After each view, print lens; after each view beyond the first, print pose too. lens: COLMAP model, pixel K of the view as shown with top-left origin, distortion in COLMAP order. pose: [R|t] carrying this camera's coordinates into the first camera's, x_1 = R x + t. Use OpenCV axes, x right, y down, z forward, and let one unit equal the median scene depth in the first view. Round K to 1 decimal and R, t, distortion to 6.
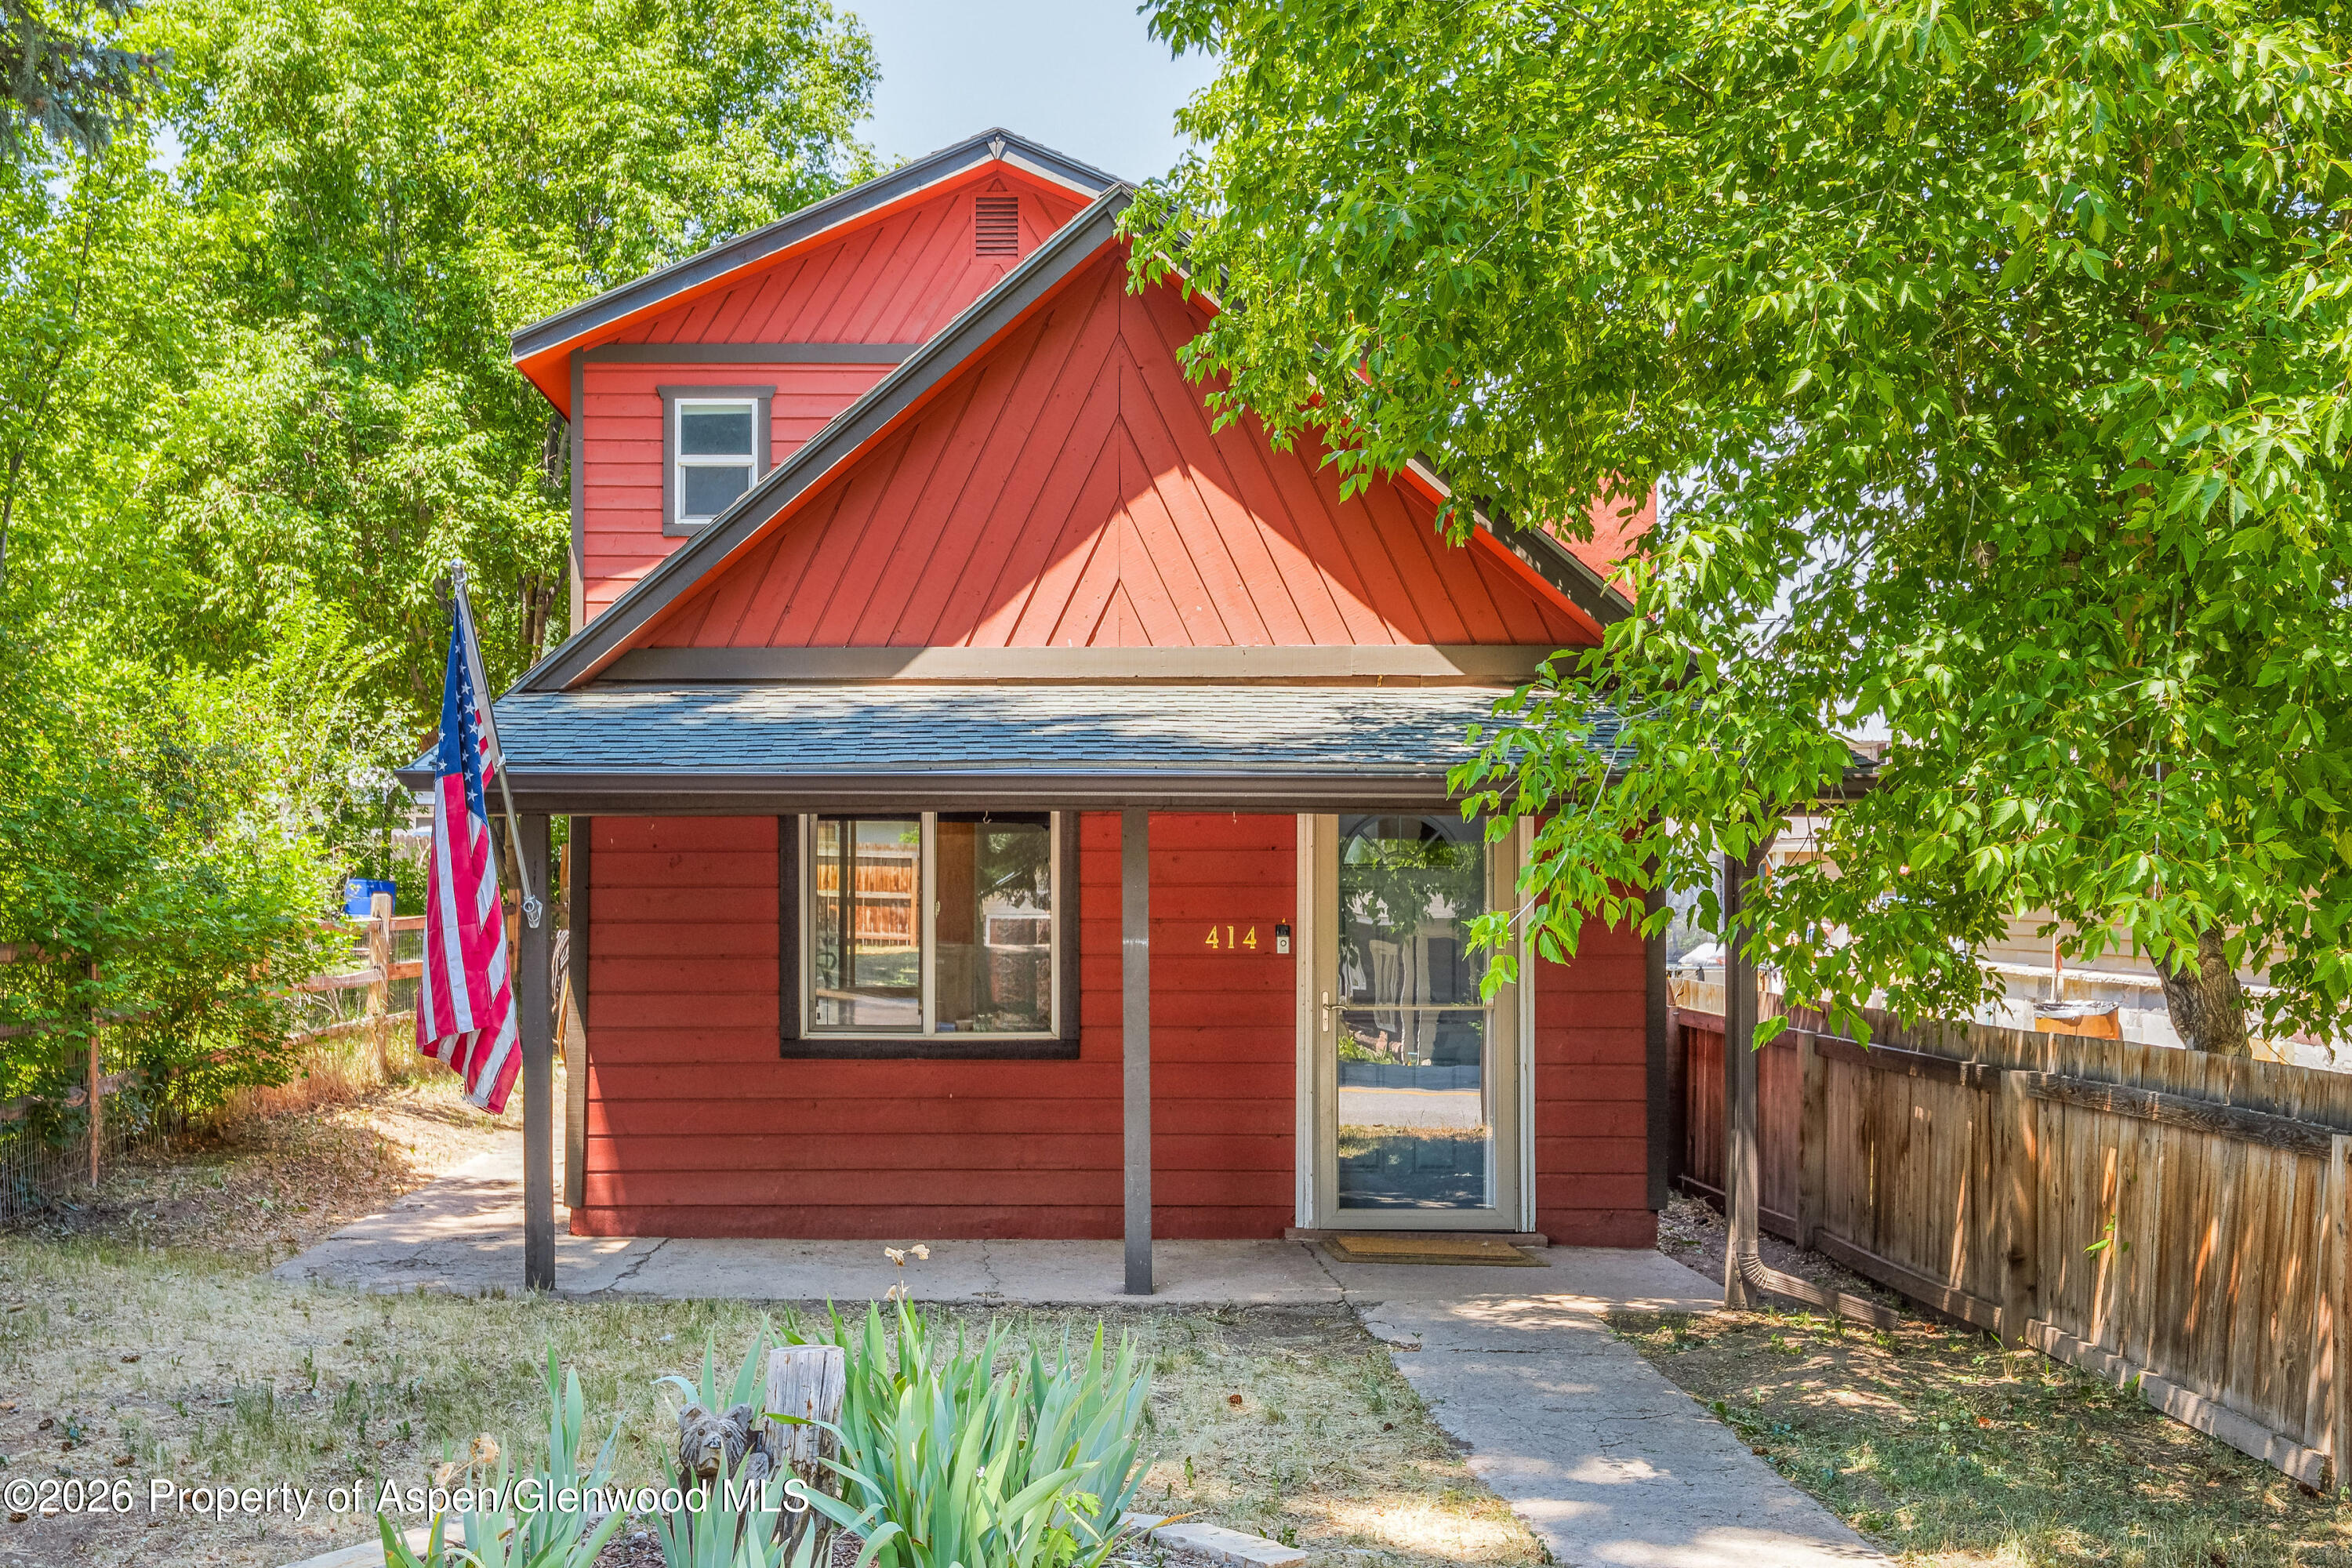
lens RADIAL K [[2553.3, 0, 1031.3], [0, 2553.3, 907.2], [0, 0, 1]] dist [0.048750, 0.000000]
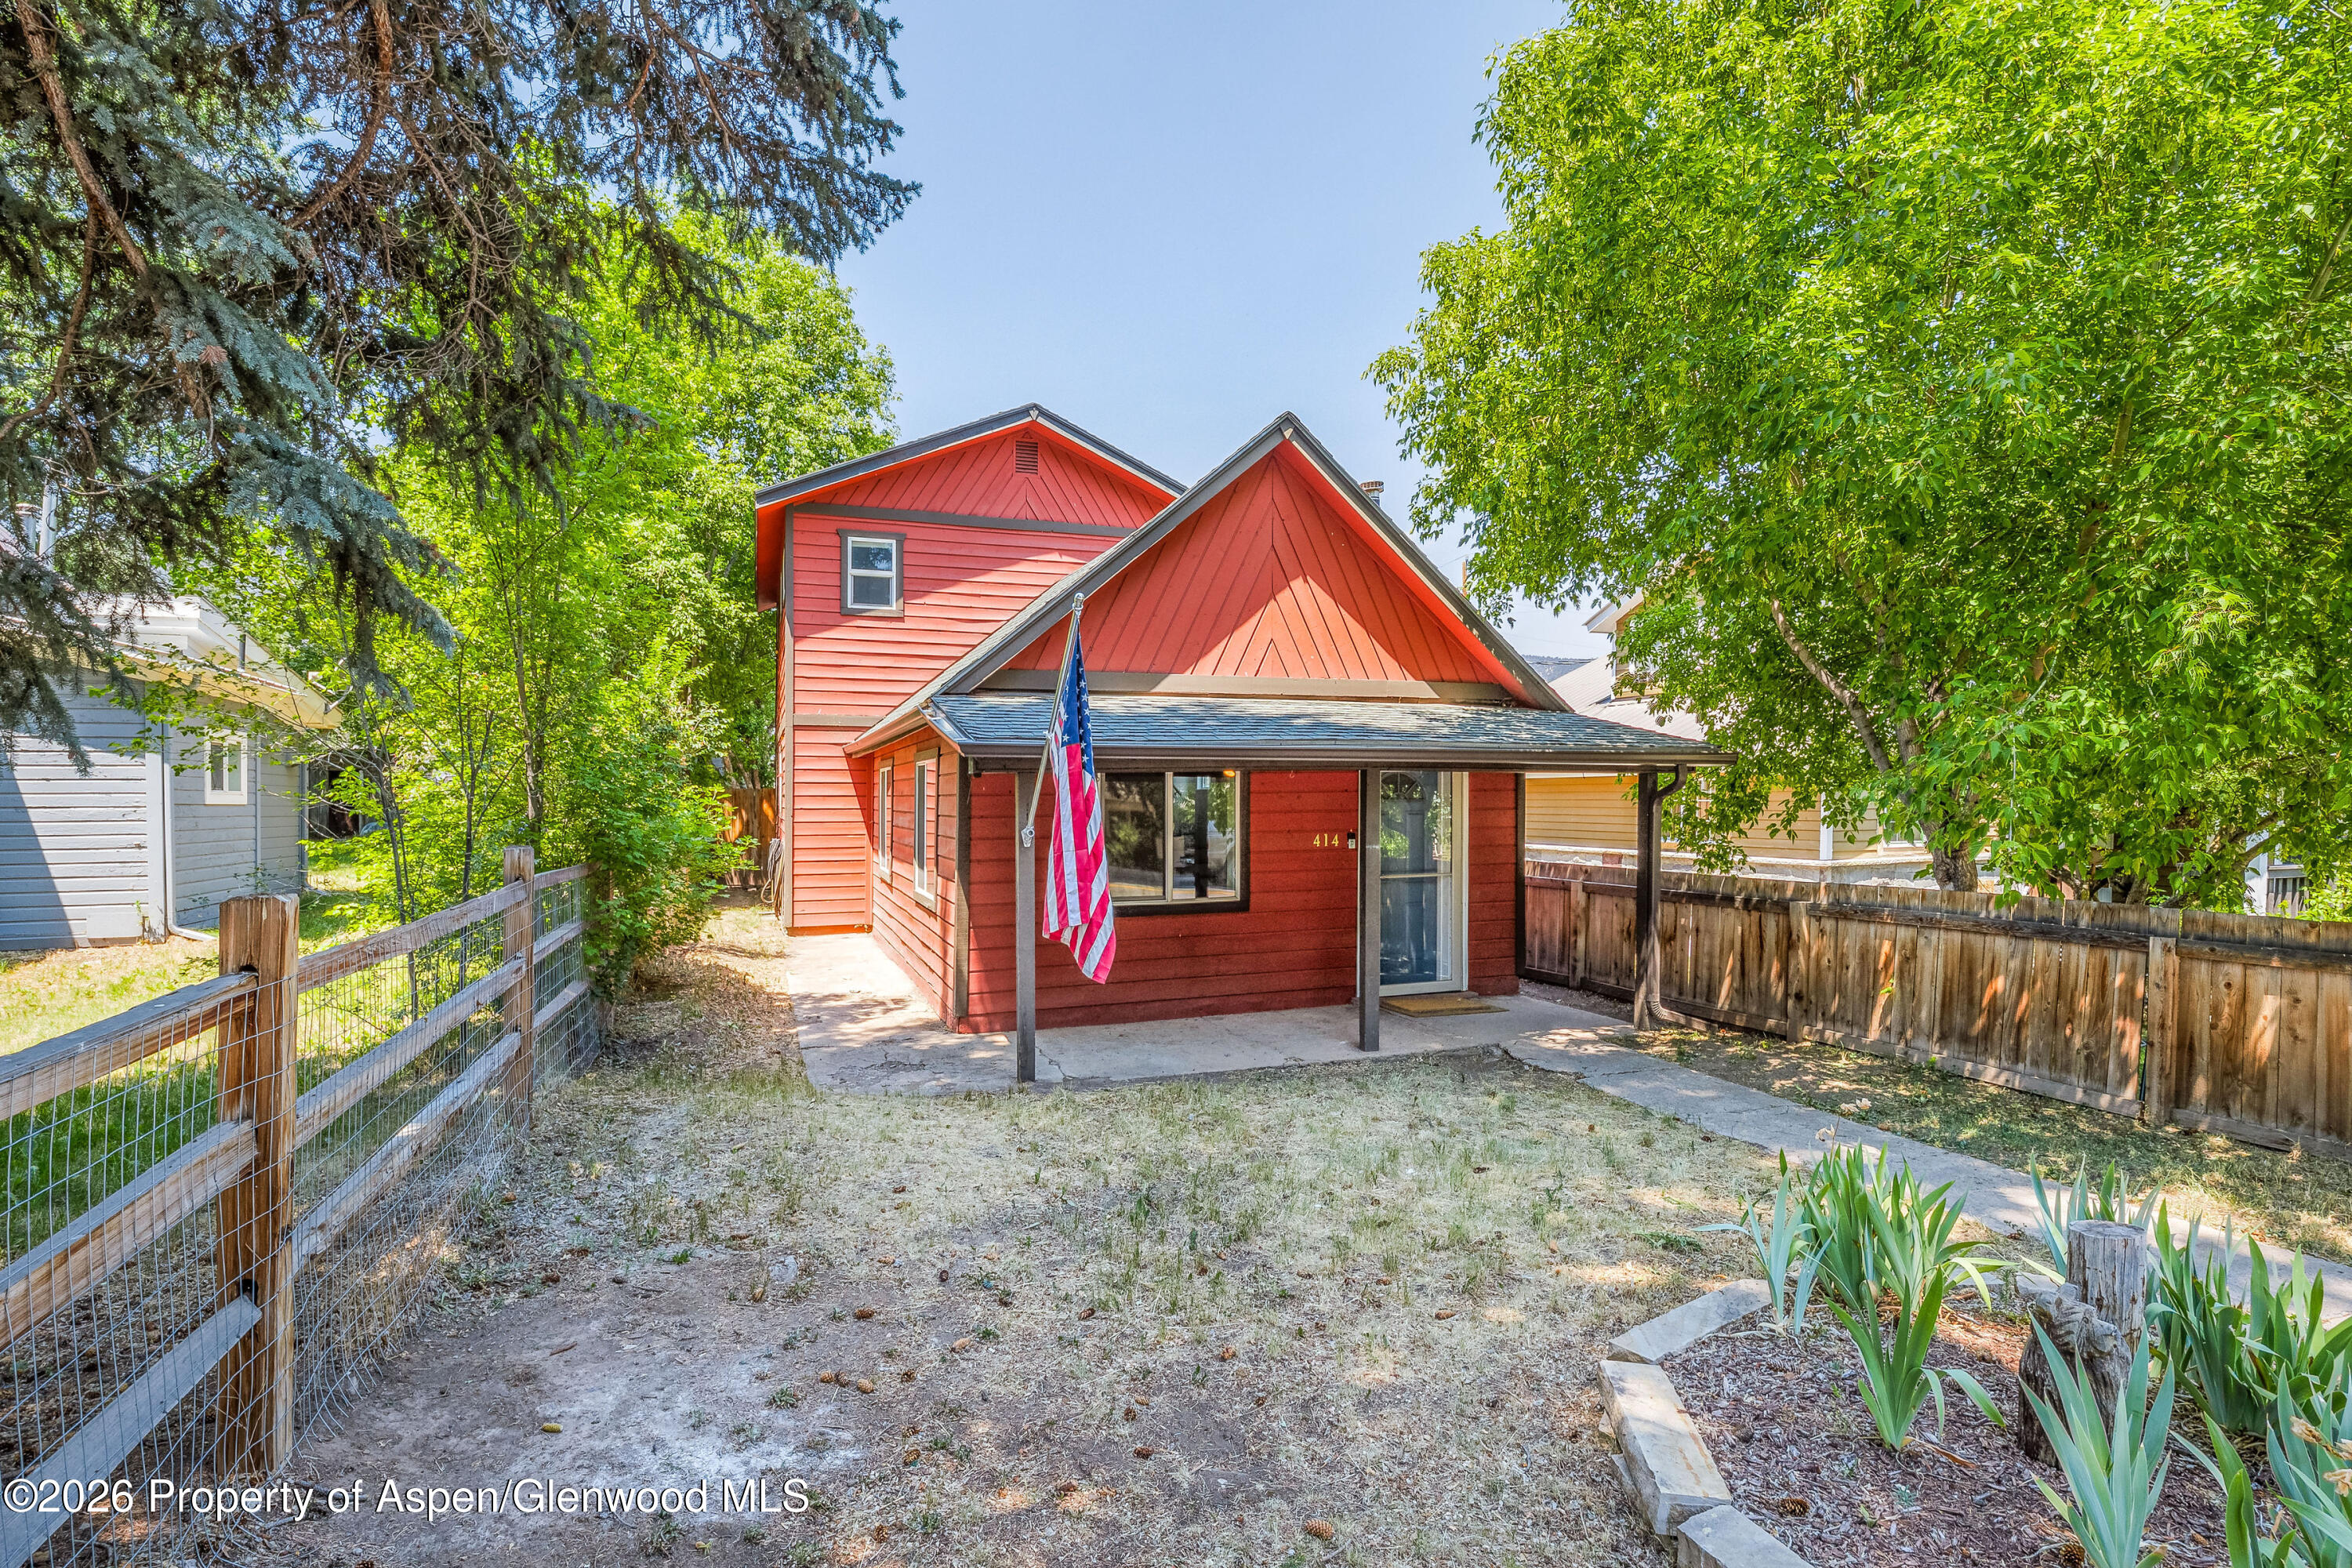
lens RADIAL K [[1116.7, 0, 1225.4], [0, 1116.7, 835.9], [0, 0, 1]] dist [-0.002004, -0.000263]
pose [[0.933960, -0.020584, 0.356785, -0.273279], [0.013203, 0.999646, 0.023112, -0.010363], [-0.357134, -0.016874, 0.933901, 0.287112]]
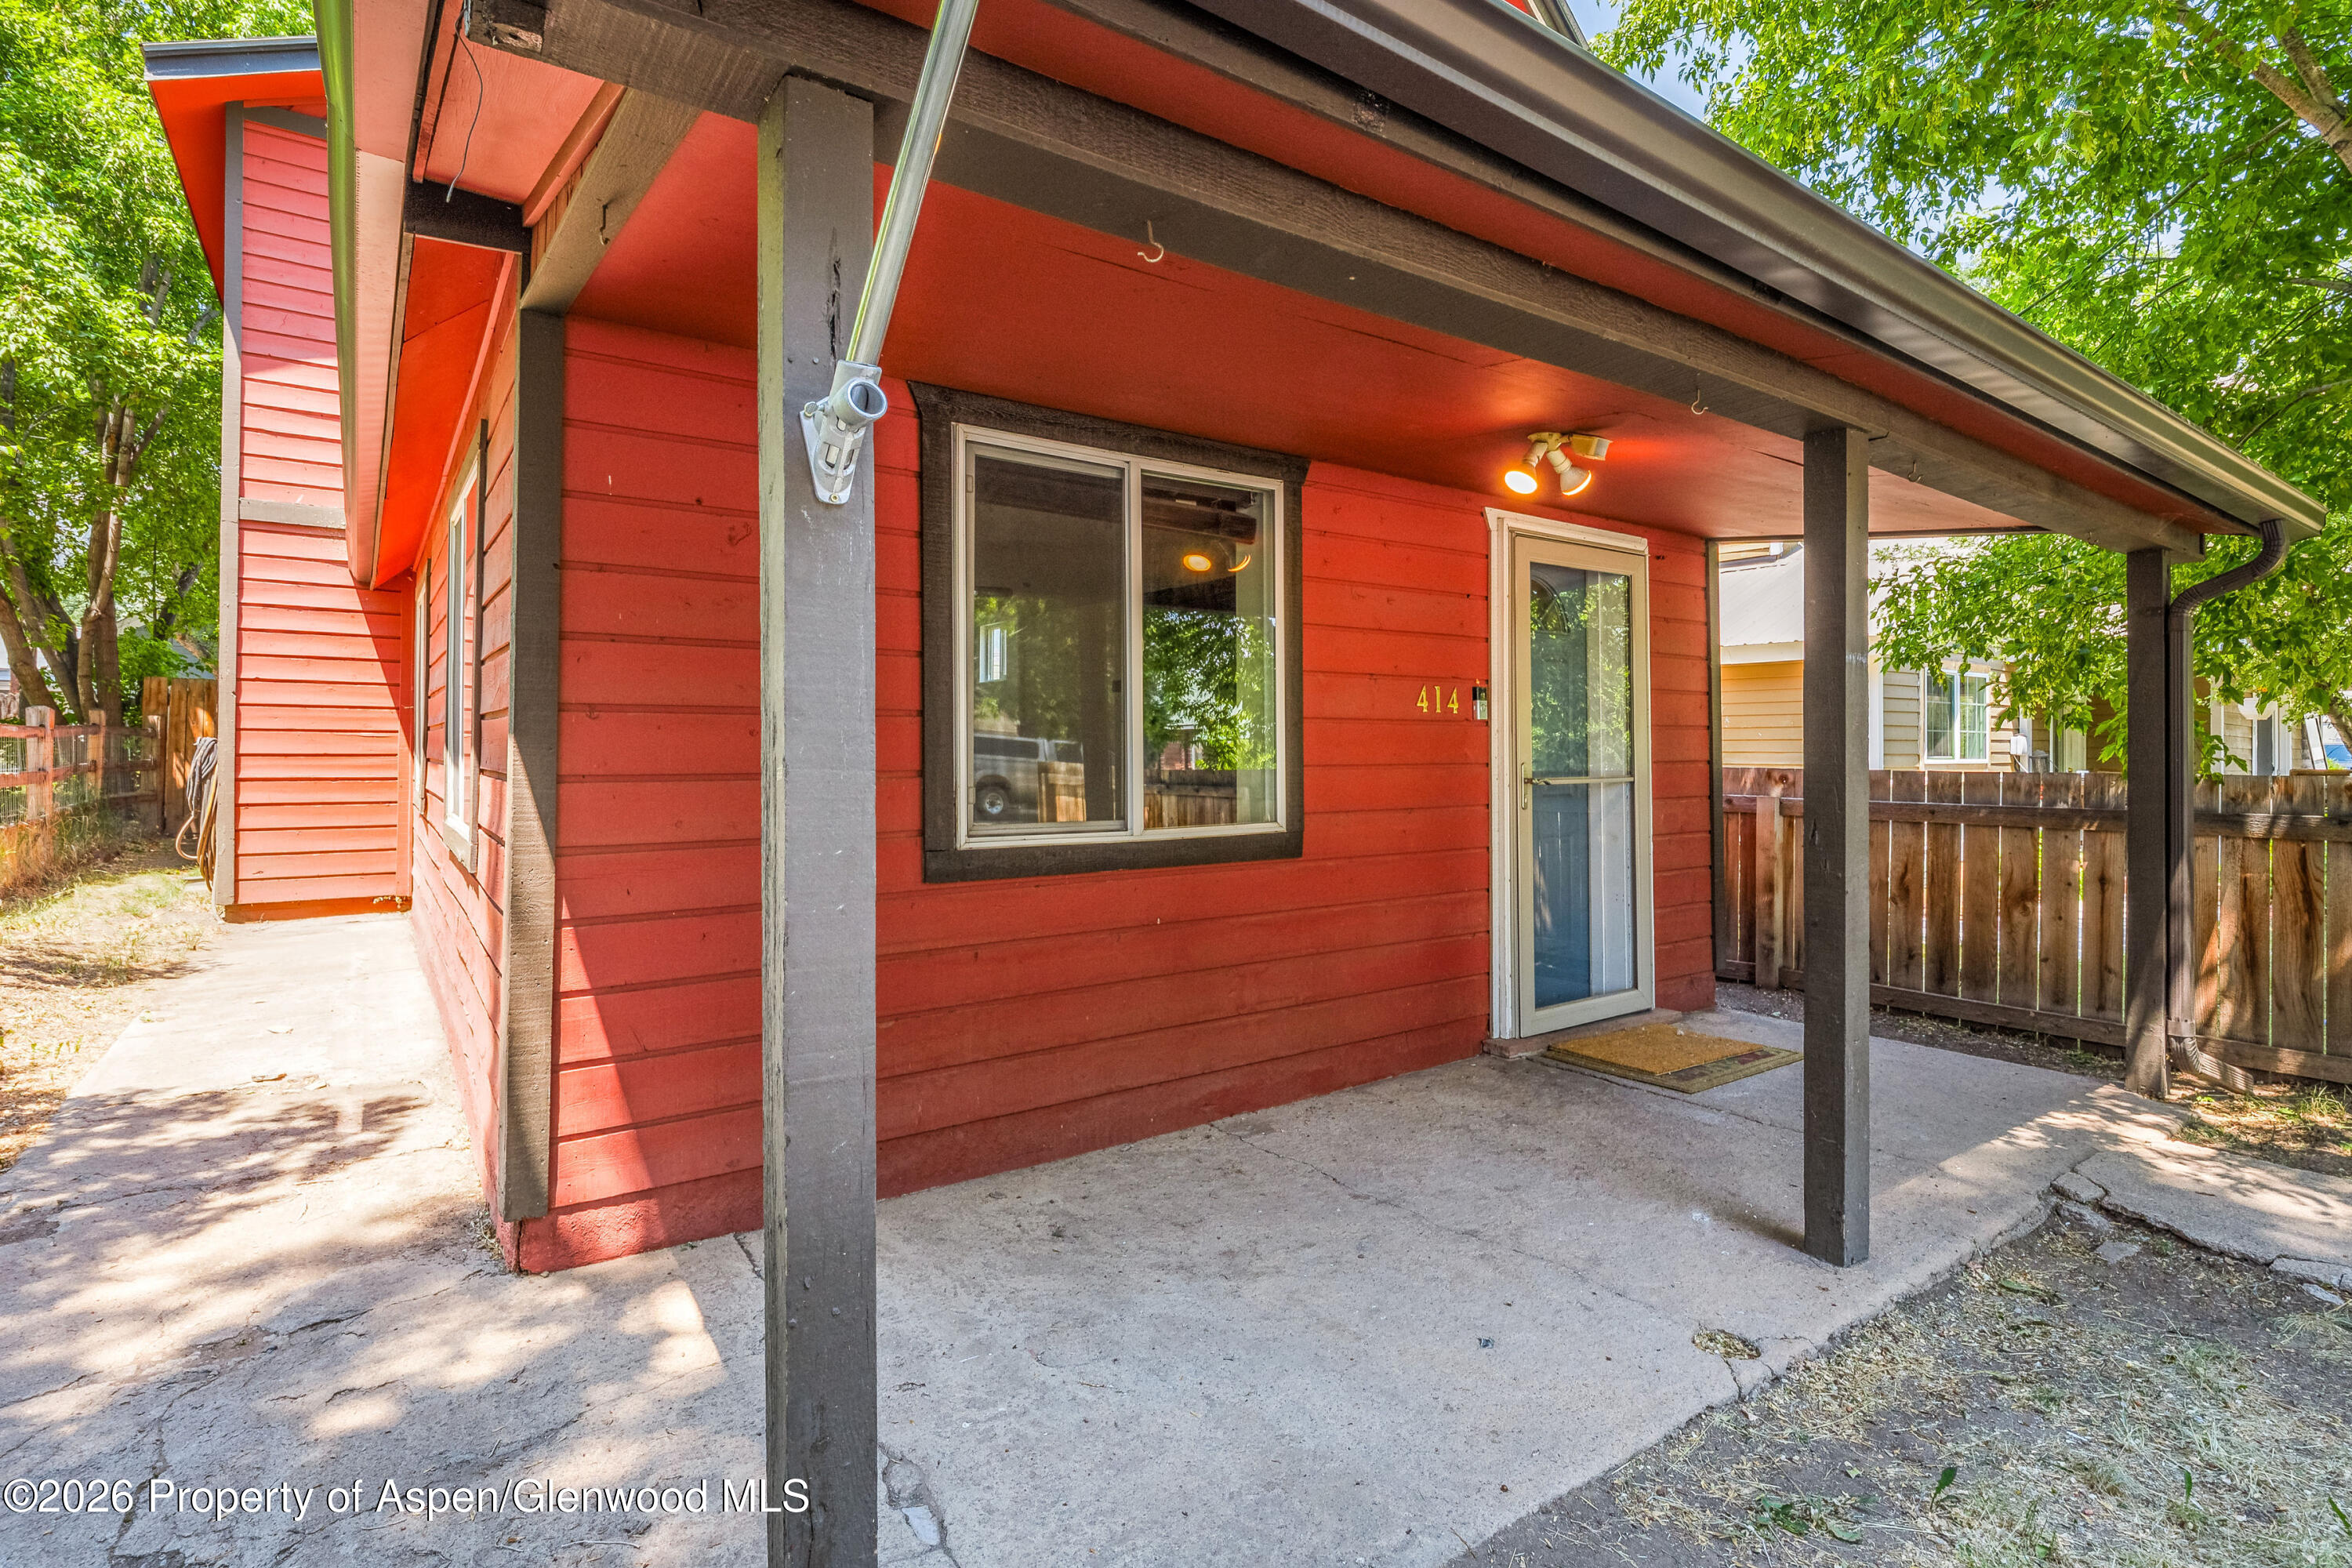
lens RADIAL K [[1116.7, 0, 1174.1], [0, 1116.7, 774.4], [0, 0, 1]] dist [-0.002004, -0.000263]
pose [[0.826121, -0.014080, 0.563317, -0.197451], [0.006992, 0.999867, 0.014738, 0.030313], [-0.563449, -0.008237, 0.826110, 0.755588]]
